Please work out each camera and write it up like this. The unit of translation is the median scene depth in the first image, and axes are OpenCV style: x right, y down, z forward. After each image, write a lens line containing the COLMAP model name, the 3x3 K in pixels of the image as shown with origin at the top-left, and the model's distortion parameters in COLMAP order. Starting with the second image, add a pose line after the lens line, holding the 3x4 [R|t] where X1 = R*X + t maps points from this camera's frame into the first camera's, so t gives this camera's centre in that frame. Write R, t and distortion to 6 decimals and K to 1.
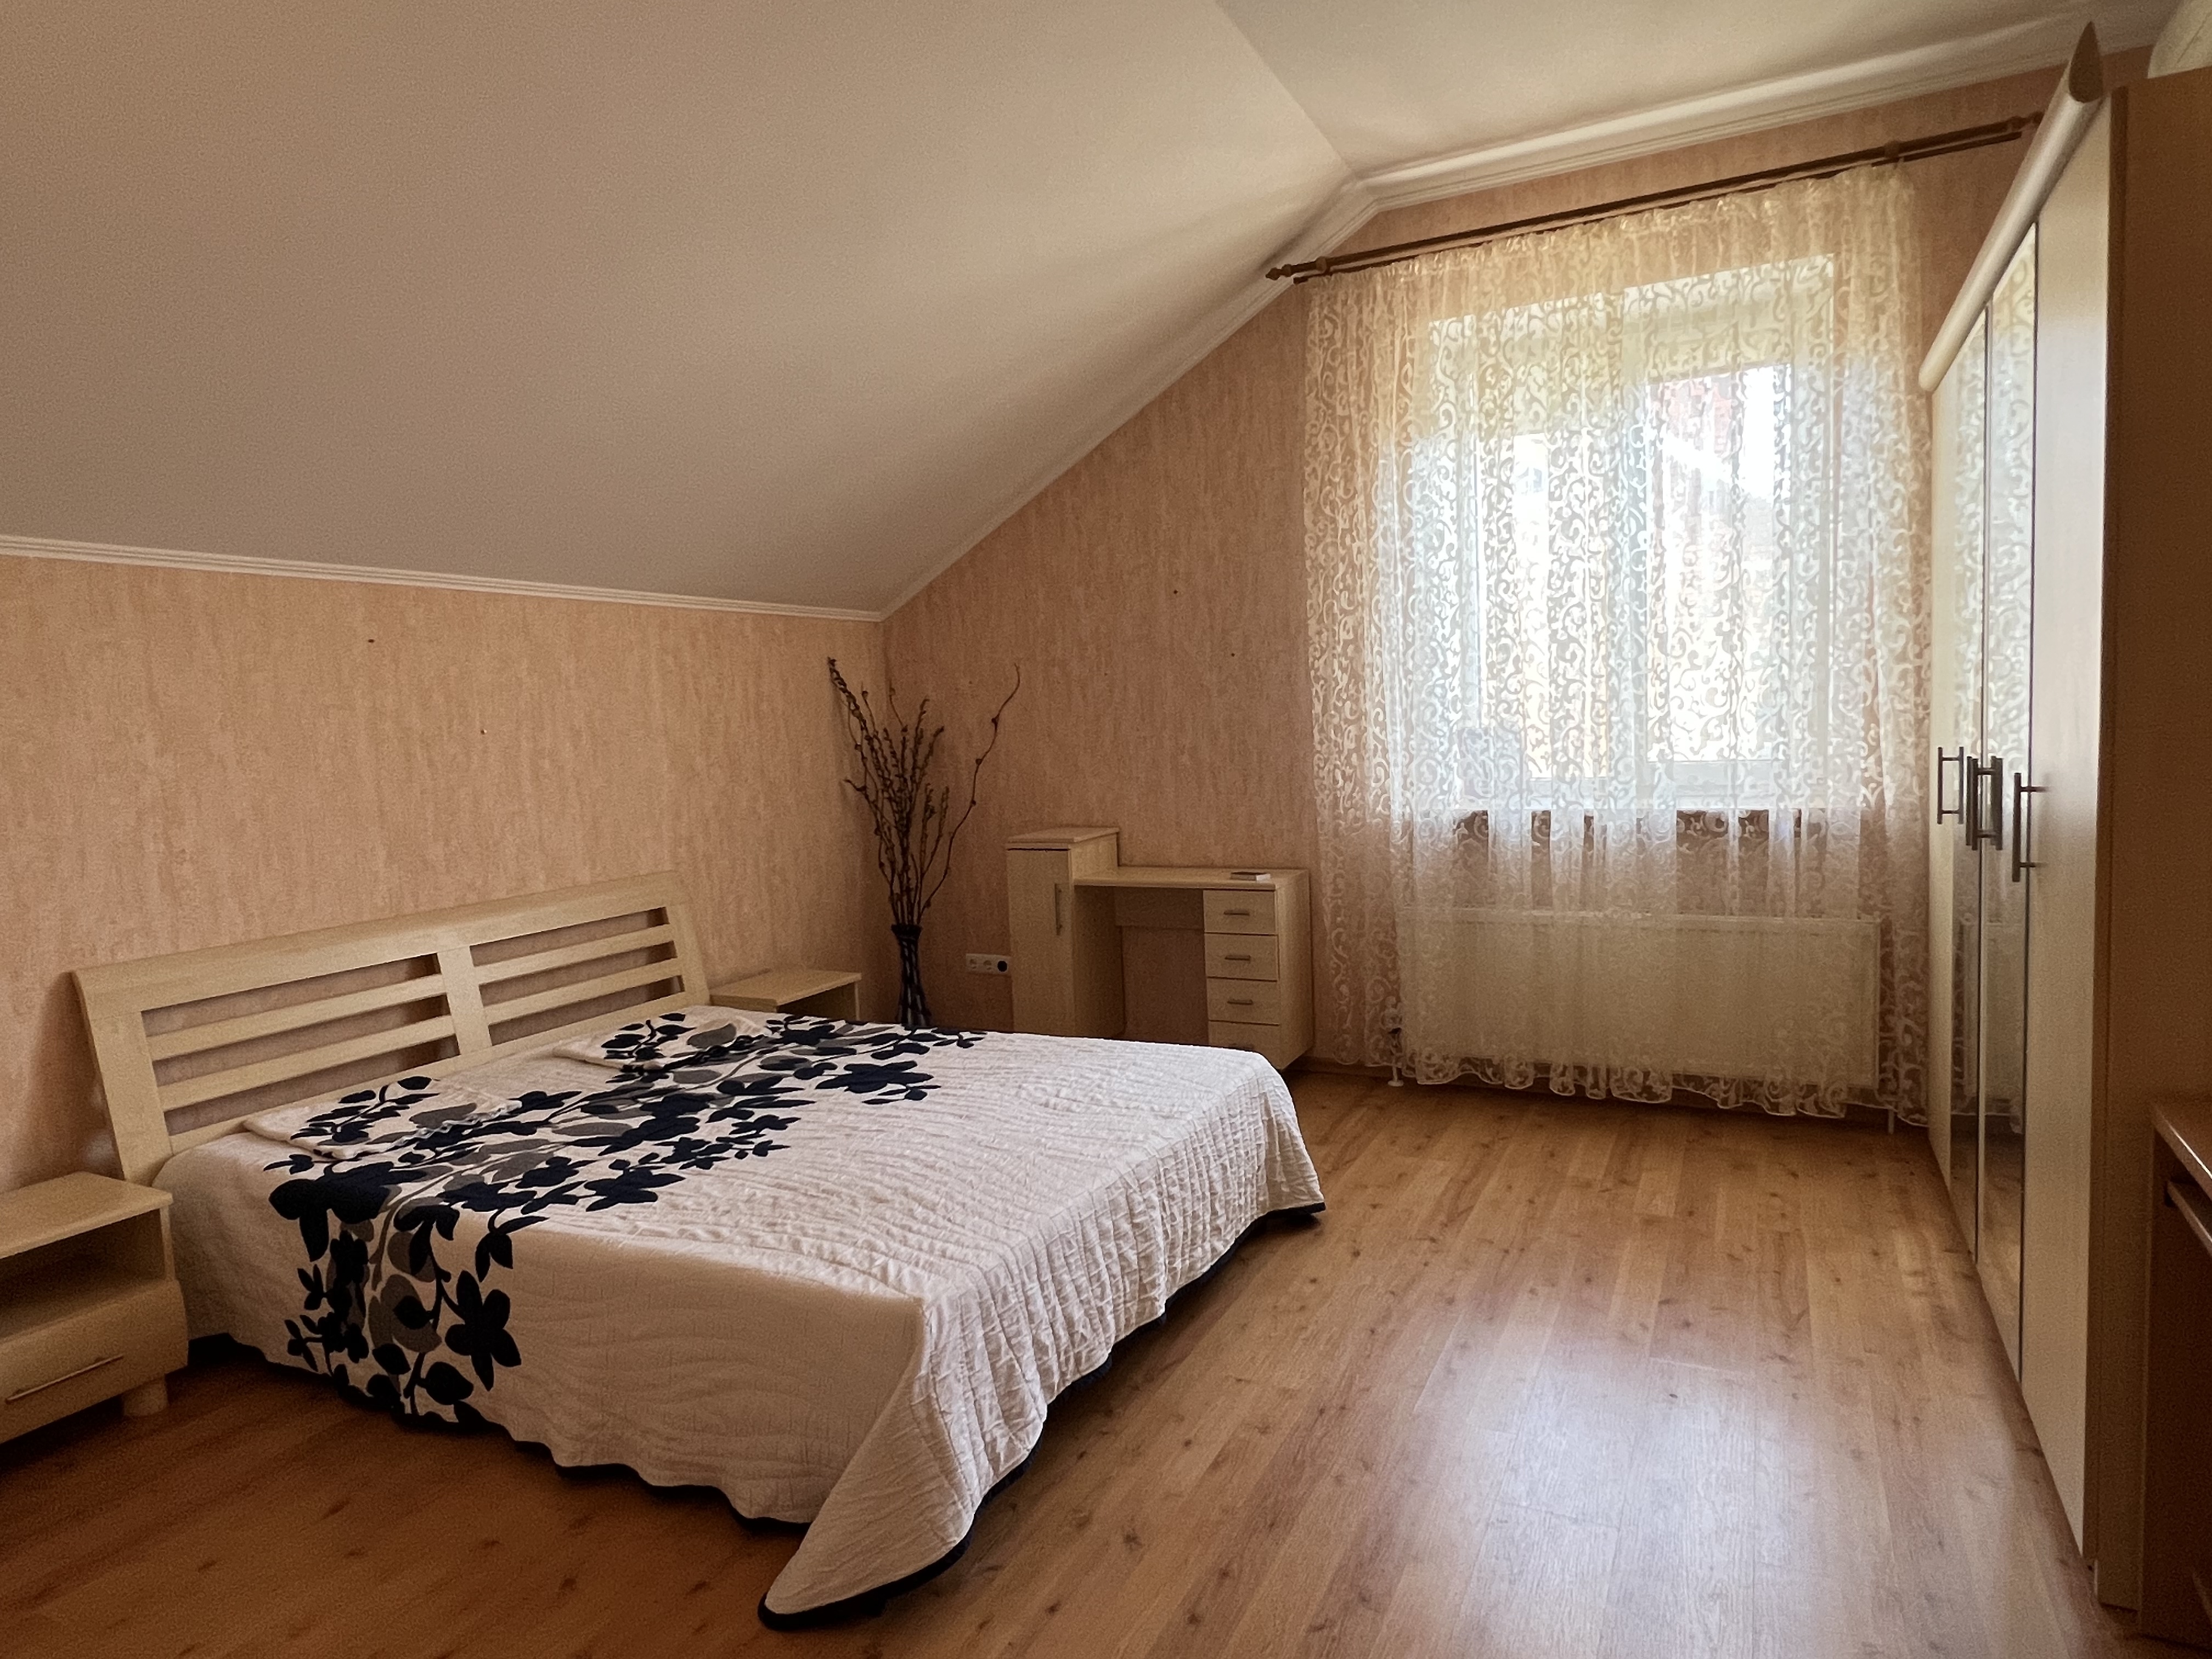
lens RADIAL K [[1297.9, 0, 1105.2], [0, 1297.9, 828.1], [0, 0, 1]] dist [0.004408, -0.003696]
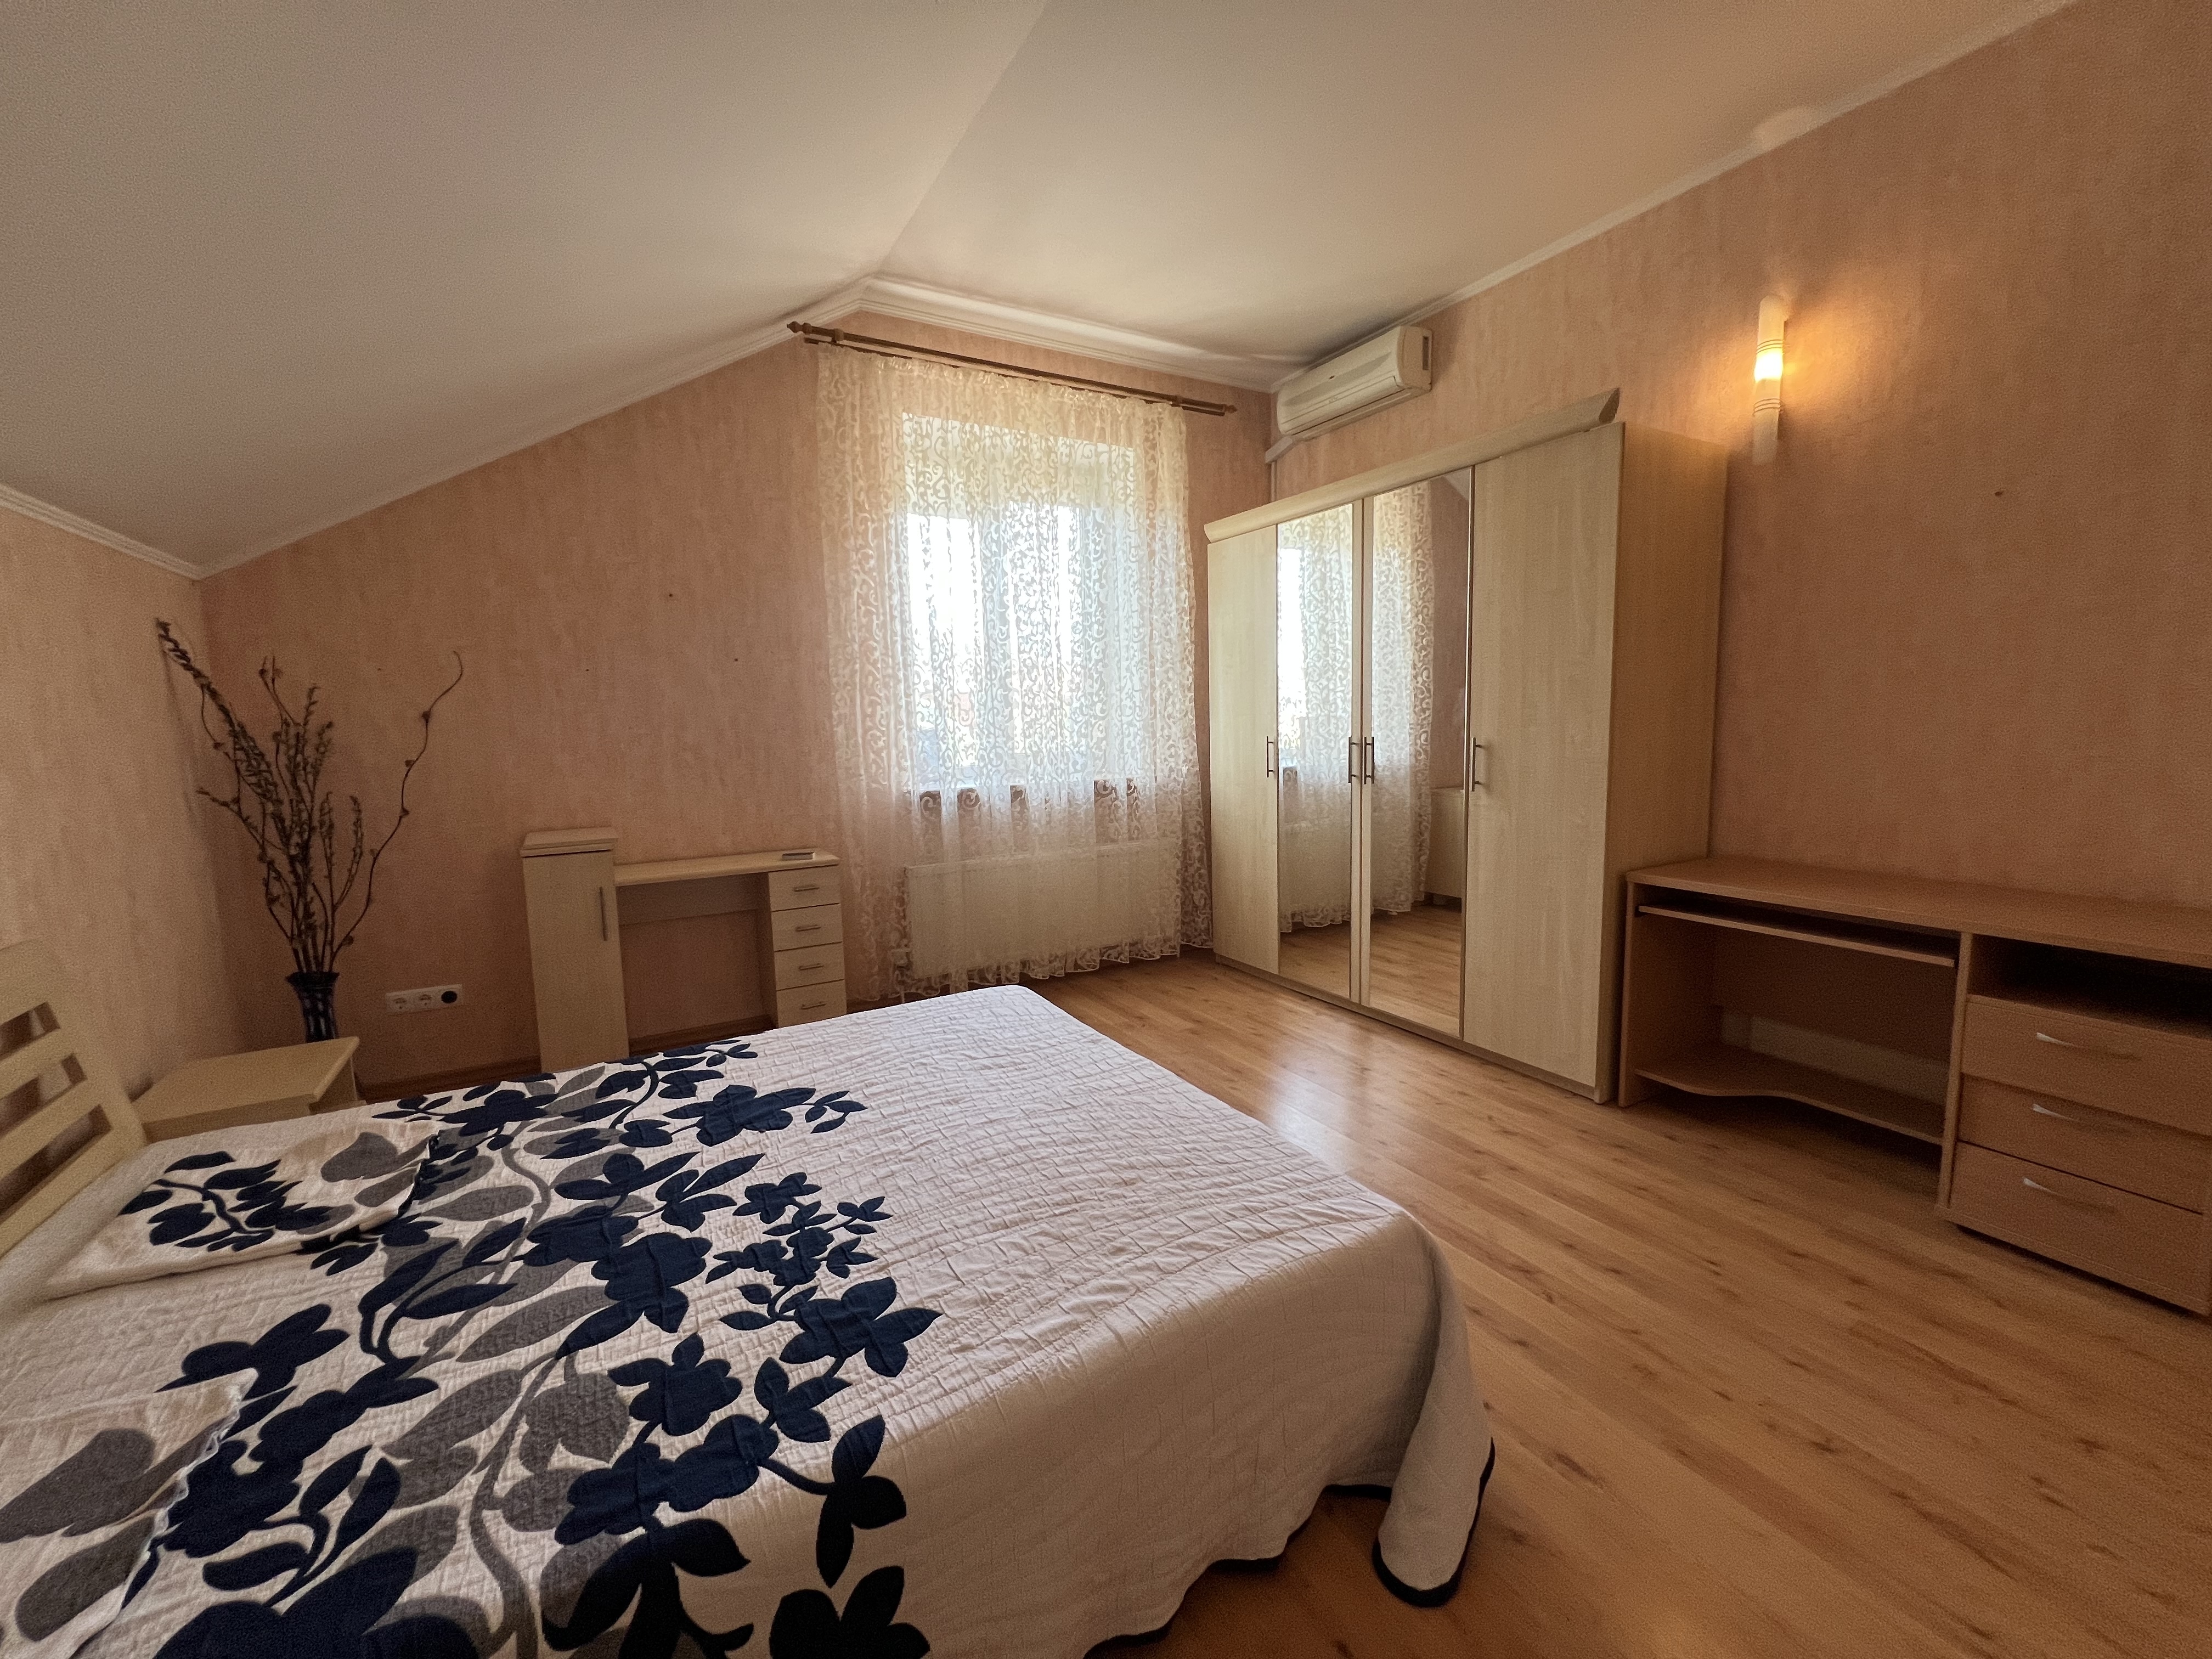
lens RADIAL K [[885.5, 0, 1105.6], [0, 885.5, 818.7], [0, 0, 1]] dist [-0.000889, 0.000978]
pose [[0.550681, -0.066629, 0.832052, -0.561185], [0.073204, 0.996823, 0.031374, -0.000252], [-0.831500, 0.043633, 0.553809, 0.512856]]
